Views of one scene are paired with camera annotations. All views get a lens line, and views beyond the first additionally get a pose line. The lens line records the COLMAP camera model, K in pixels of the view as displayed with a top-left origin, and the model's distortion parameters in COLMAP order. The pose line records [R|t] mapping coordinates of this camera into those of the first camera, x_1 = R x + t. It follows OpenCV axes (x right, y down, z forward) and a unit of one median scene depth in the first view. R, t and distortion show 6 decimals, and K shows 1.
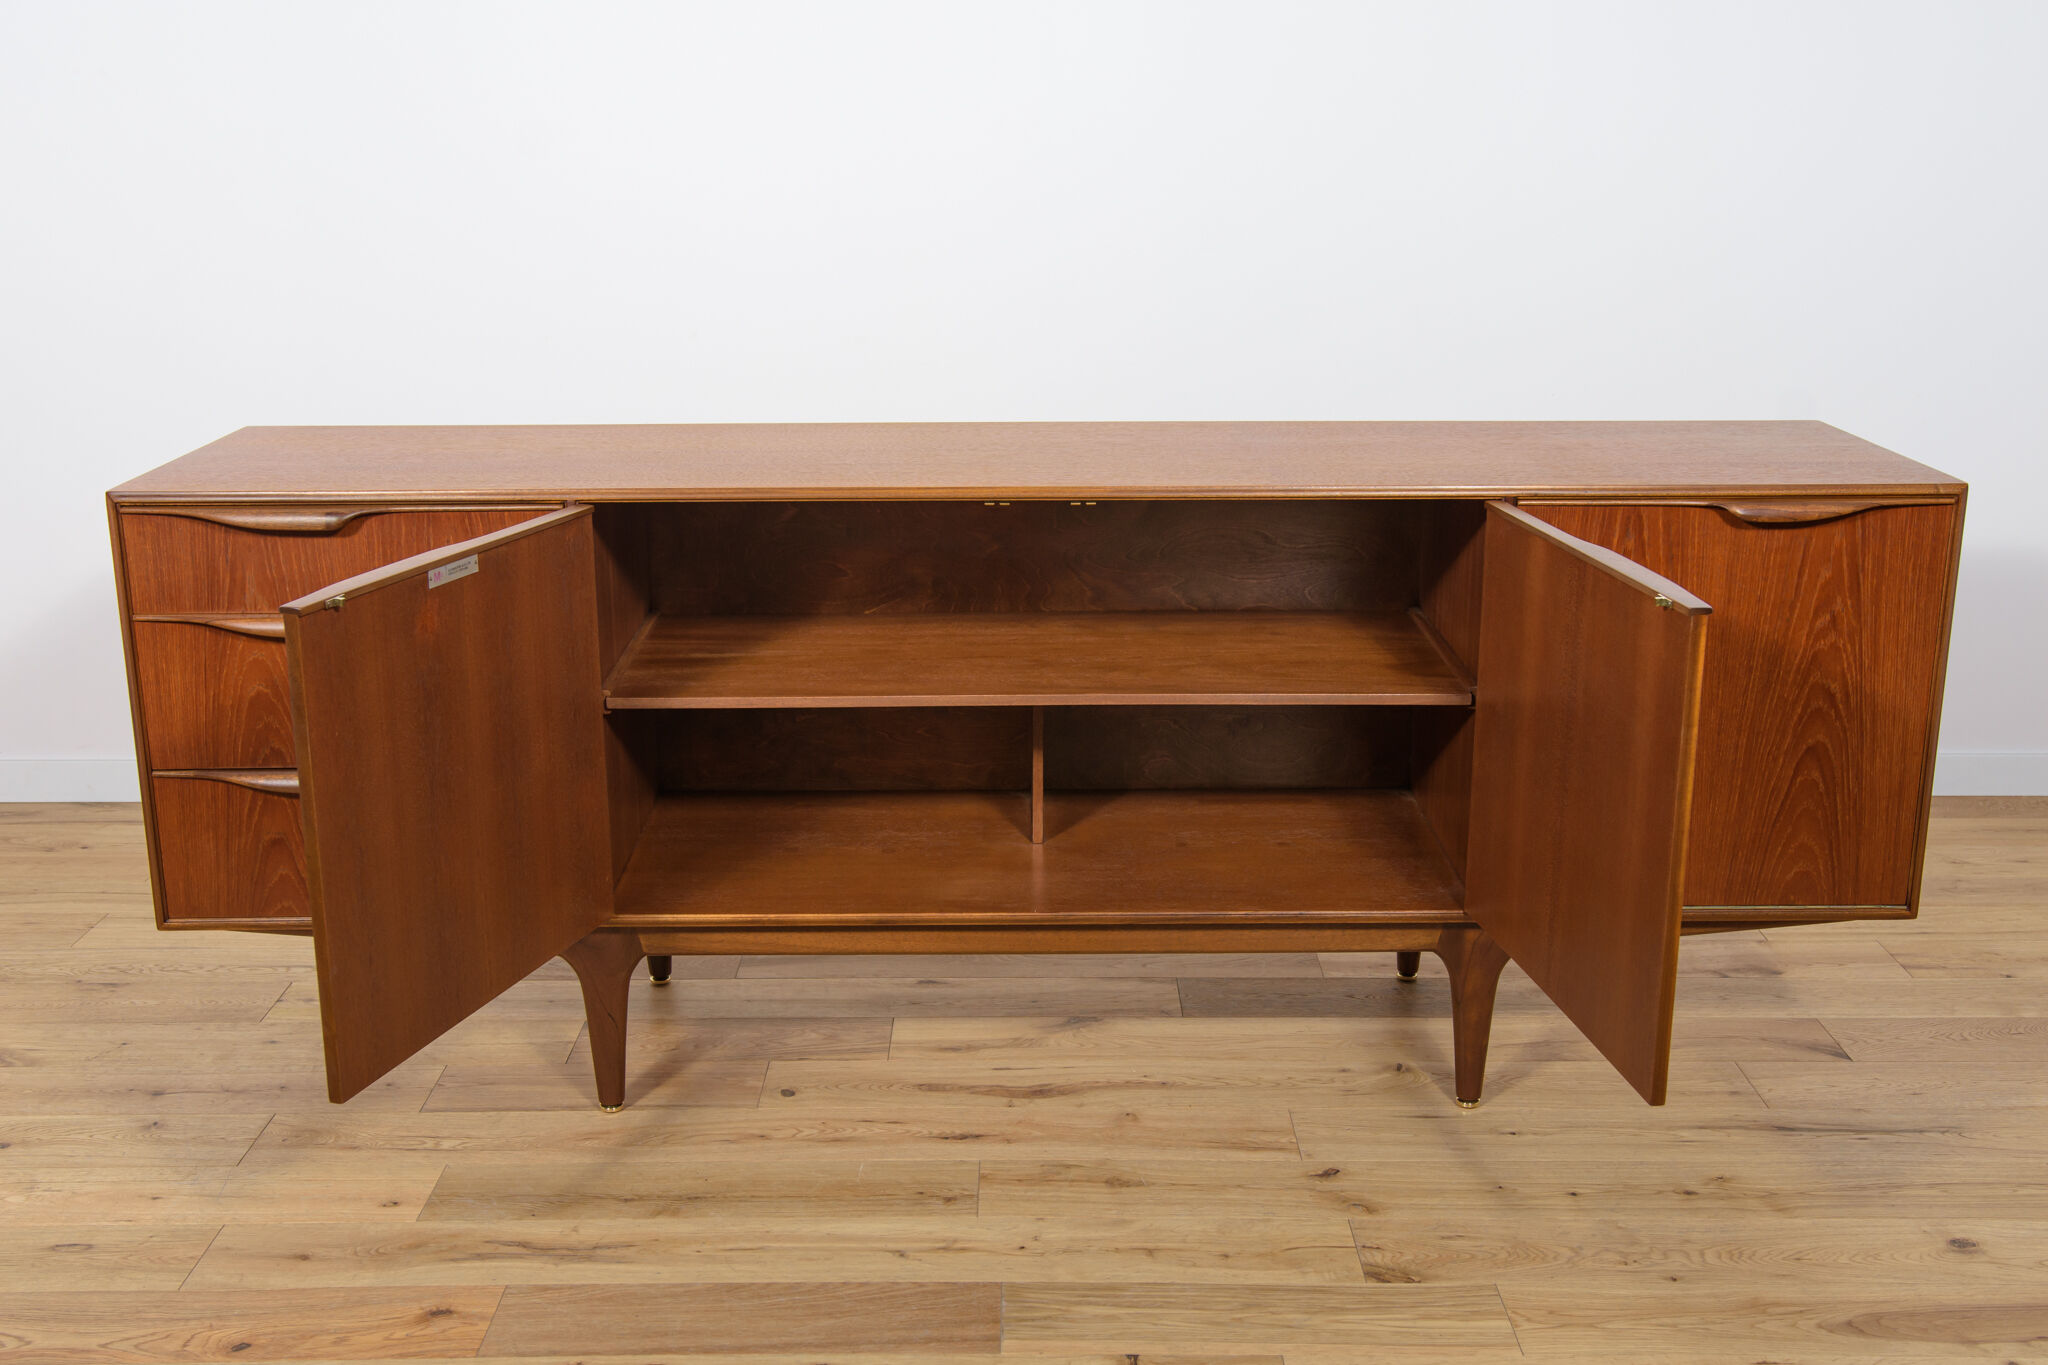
lens RADIAL K [[2154.2, 0, 1028.1], [0, 2154.2, 716.0], [0, 0, 1]] dist [0.007067, 0.000000]
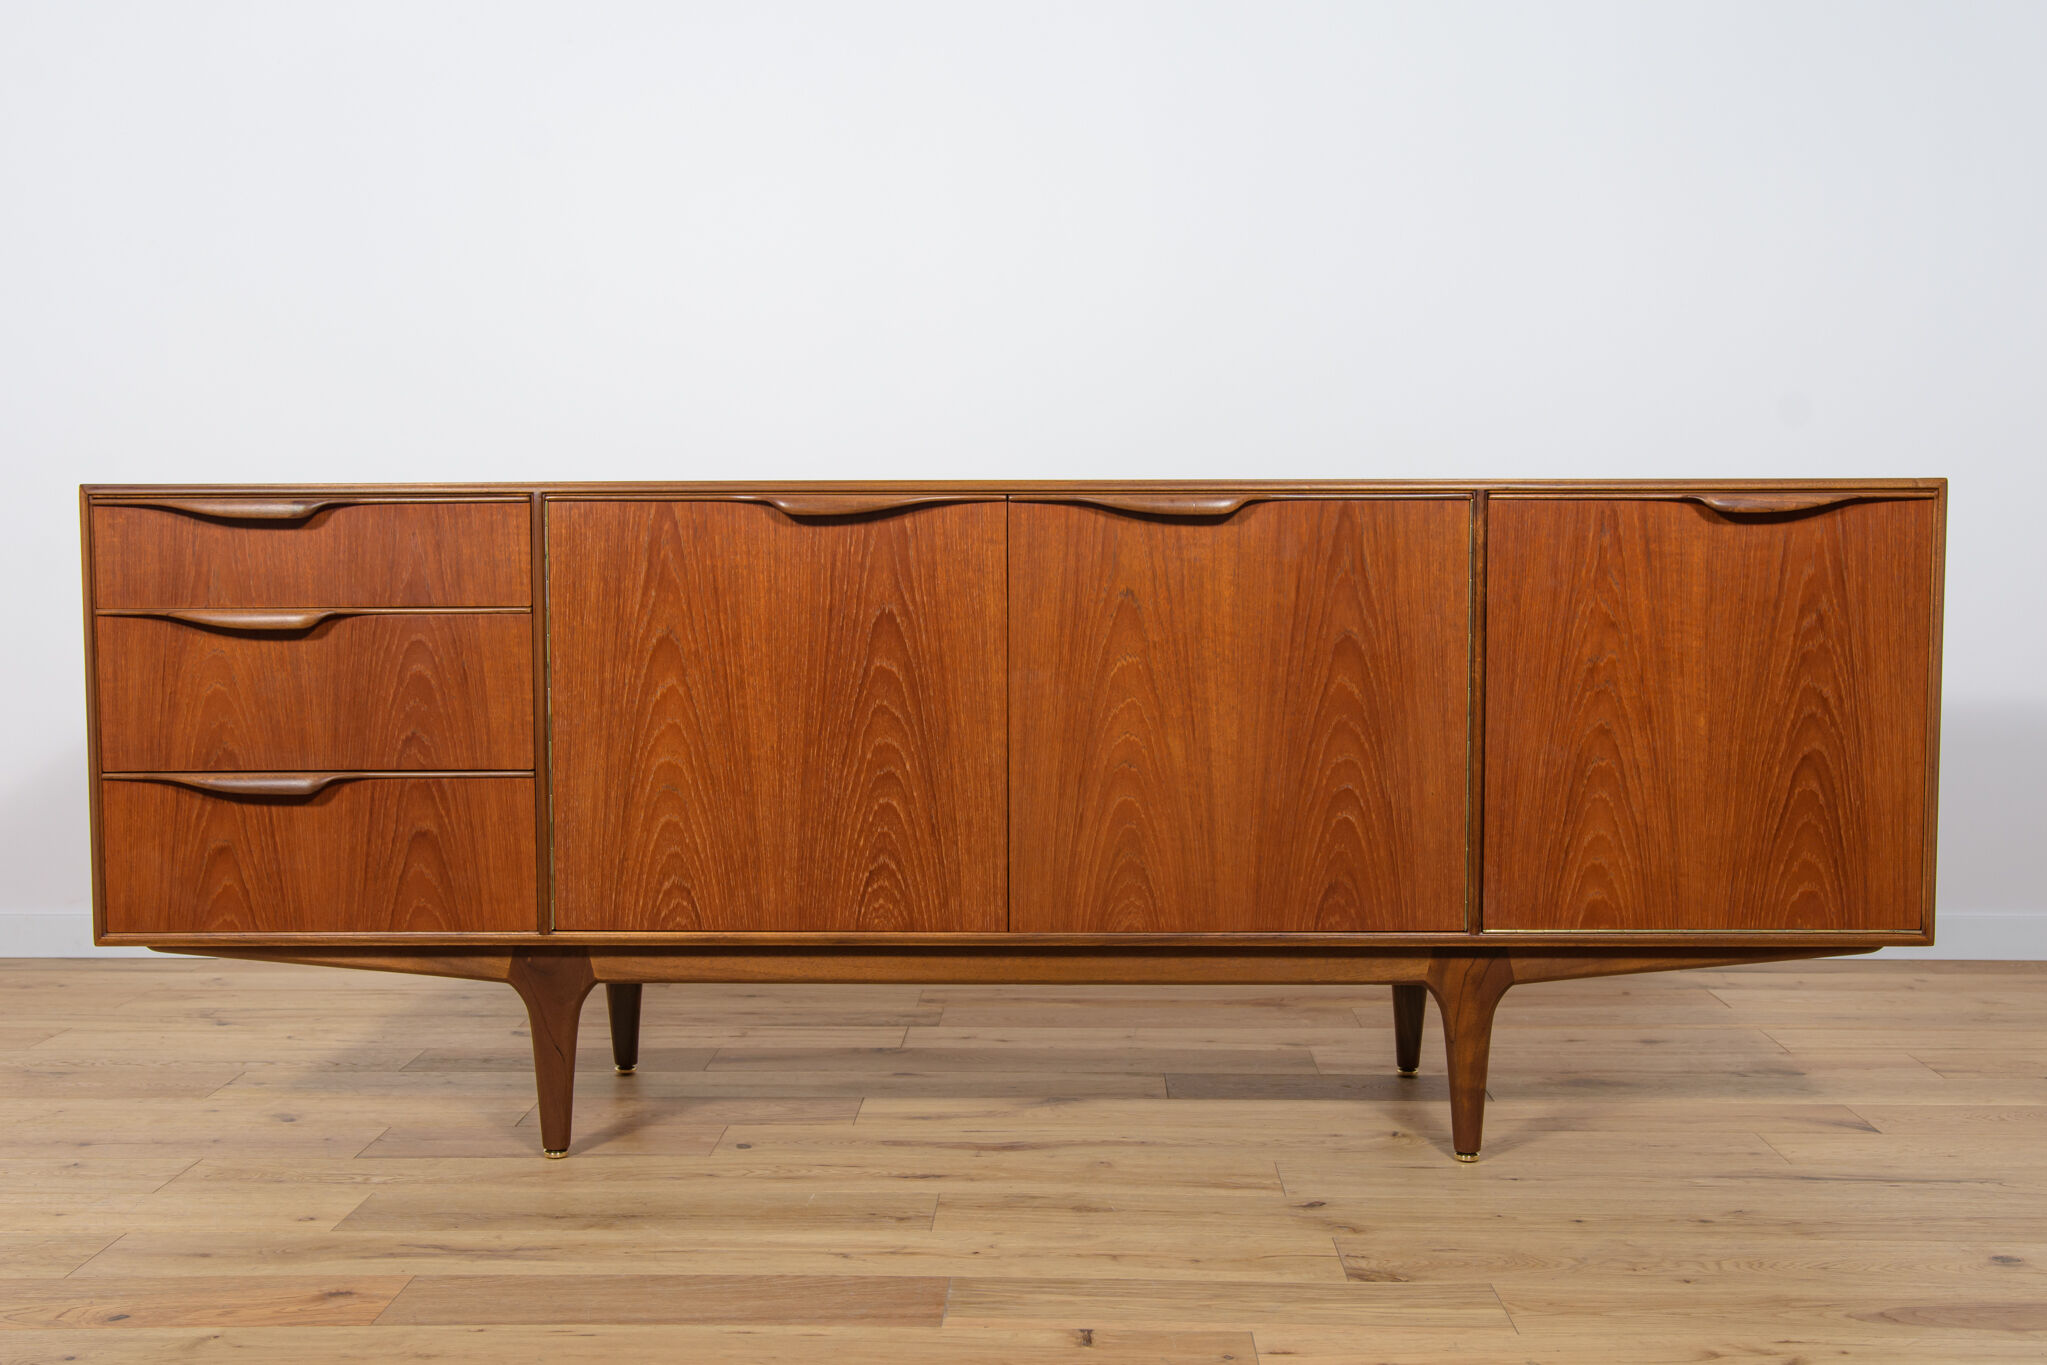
lens RADIAL K [[2153.2, 0, 1029.0], [0, 2153.2, 697.1], [0, 0, 1]] dist [0.007067, 0.000000]
pose [[0.999650, 0.001767, -0.026409, 0.041491], [-0.007258, 0.977823, -0.209305, 0.195357], [0.025454, 0.209423, 0.977494, 0.045142]]
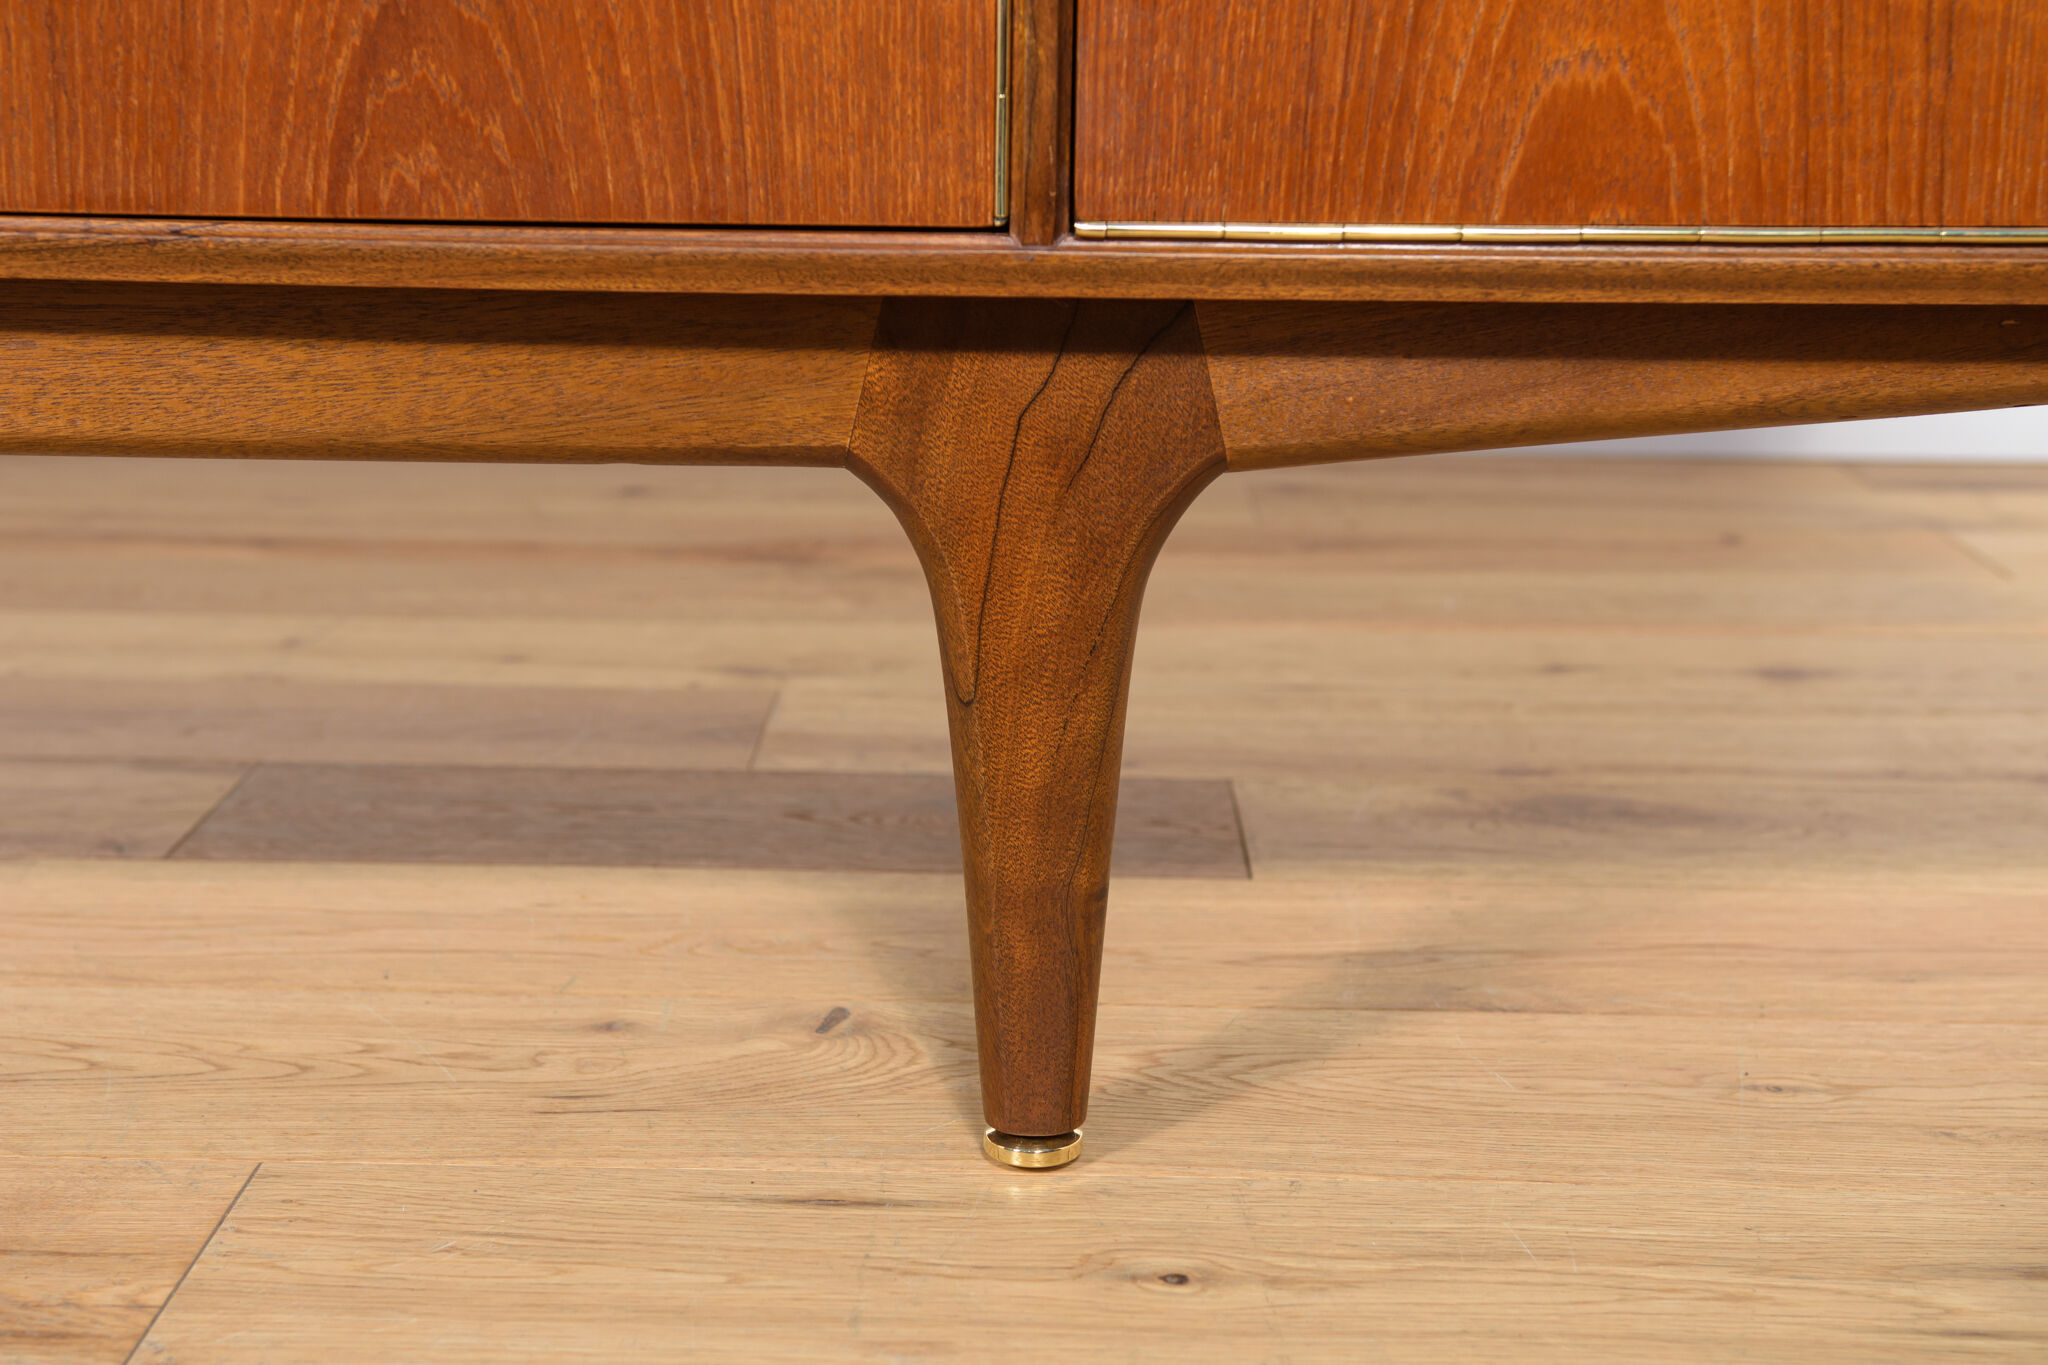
lens RADIAL K [[2824.3, 0, 1032.0], [0, 2824.3, 694.9], [0, 0, 1]] dist [0.097339, 0.000000]
pose [[0.999806, 0.017540, -0.008985, 0.221827], [-0.017759, 0.999530, -0.024985, 0.148153], [0.008542, 0.025140, 0.999647, 0.741421]]
